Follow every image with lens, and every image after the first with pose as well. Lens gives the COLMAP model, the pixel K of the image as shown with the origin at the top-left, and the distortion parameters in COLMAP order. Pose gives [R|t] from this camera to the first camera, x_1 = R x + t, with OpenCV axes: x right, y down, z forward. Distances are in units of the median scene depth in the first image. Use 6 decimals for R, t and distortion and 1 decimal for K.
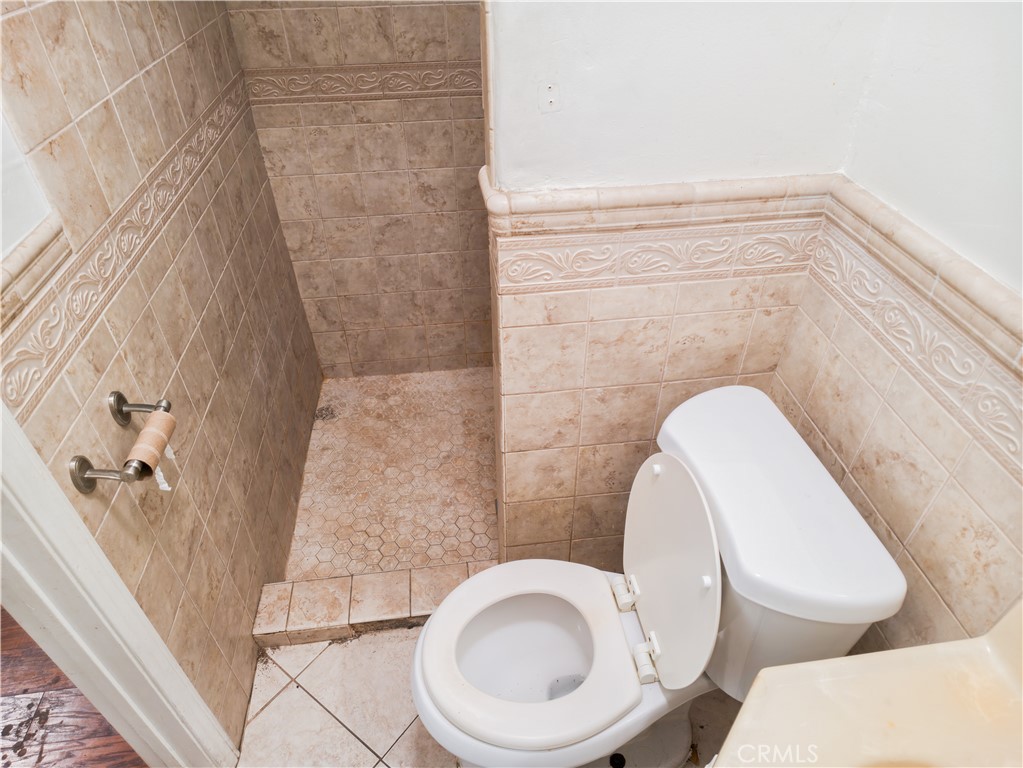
lens RADIAL K [[640.3, 0, 512.8], [0, 640.3, 383.5], [0, 0, 1]] dist [-0.001681, -0.004531]
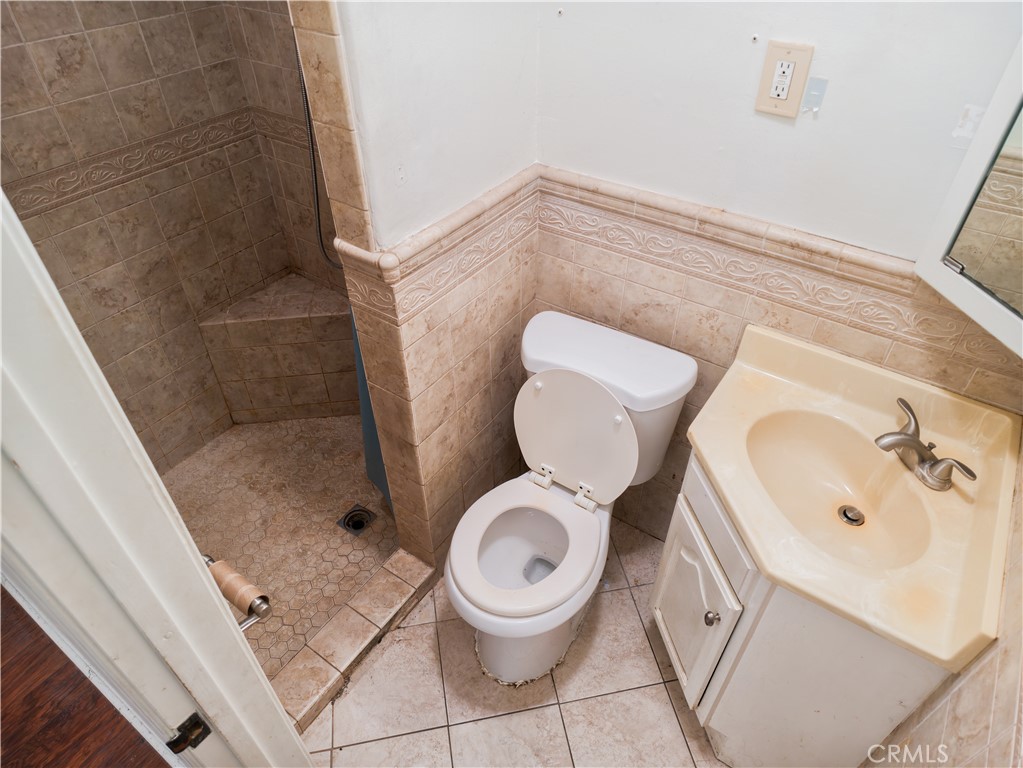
lens RADIAL K [[640.3, 0, 510.1], [0, 640.3, 384.8], [0, 0, 1]] dist [-0.001681, -0.004531]
pose [[0.675267, -0.481020, 0.559136, -0.673007], [0.464292, 0.866251, 0.184504, -0.177318], [-0.573103, 0.135013, 0.808285, -0.160759]]
